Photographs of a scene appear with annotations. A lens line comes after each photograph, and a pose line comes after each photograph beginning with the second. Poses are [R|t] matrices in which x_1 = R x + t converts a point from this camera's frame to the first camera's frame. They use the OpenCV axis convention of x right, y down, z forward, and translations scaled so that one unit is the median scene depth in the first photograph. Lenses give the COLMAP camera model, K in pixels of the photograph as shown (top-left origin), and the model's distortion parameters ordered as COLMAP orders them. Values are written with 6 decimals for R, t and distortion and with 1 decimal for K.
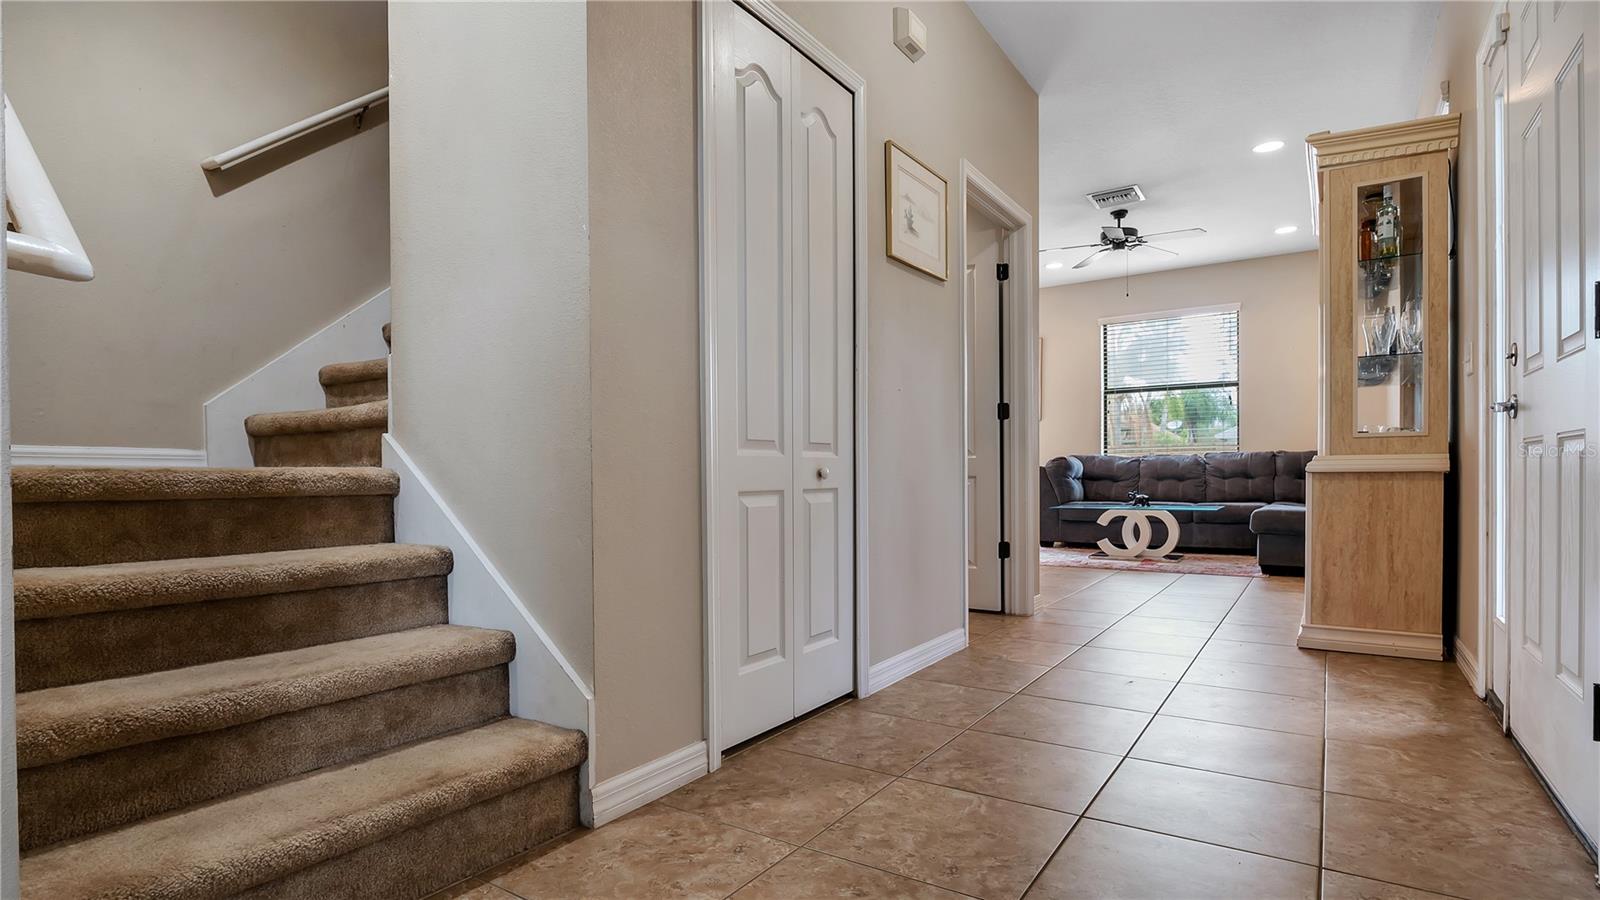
lens RADIAL K [[812.8, 0, 777.5], [0, 812.8, 452.9], [0, 0, 1]] dist [-0.000220, -0.001173]
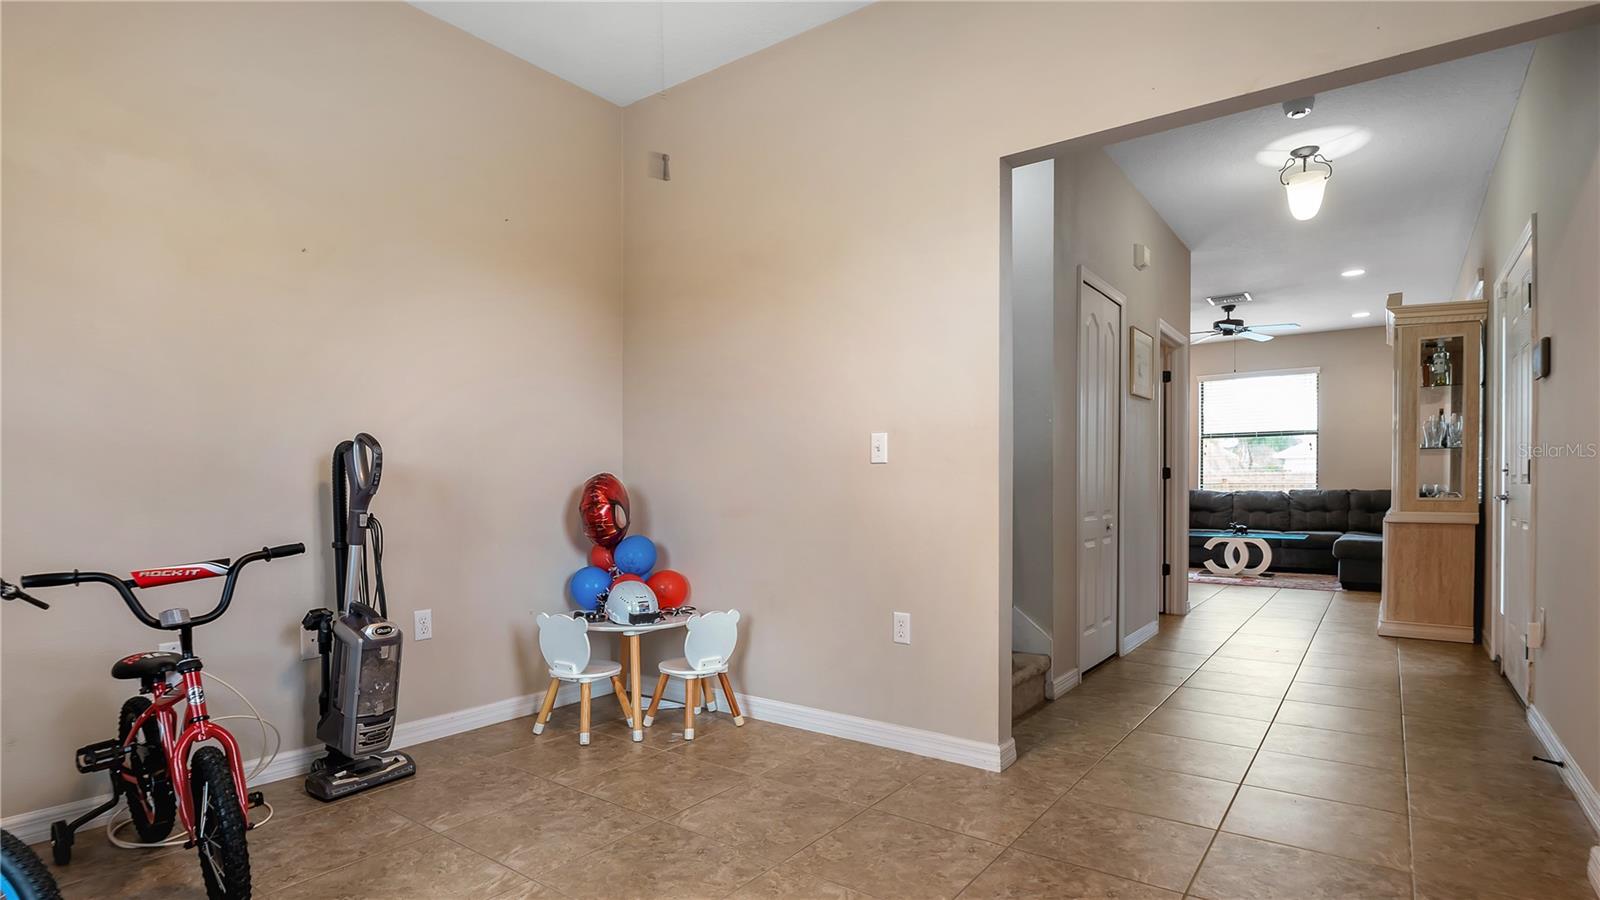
lens RADIAL K [[796.6, 0, 799.0], [0, 796.6, 472.8], [0, 0, 1]] dist [-0.000939, 0.000381]
pose [[0.999186, 0.005084, -0.040019, -0.262846], [-0.004832, 0.999968, 0.006370, -0.048322], [0.040050, -0.006172, 0.999179, -0.363898]]
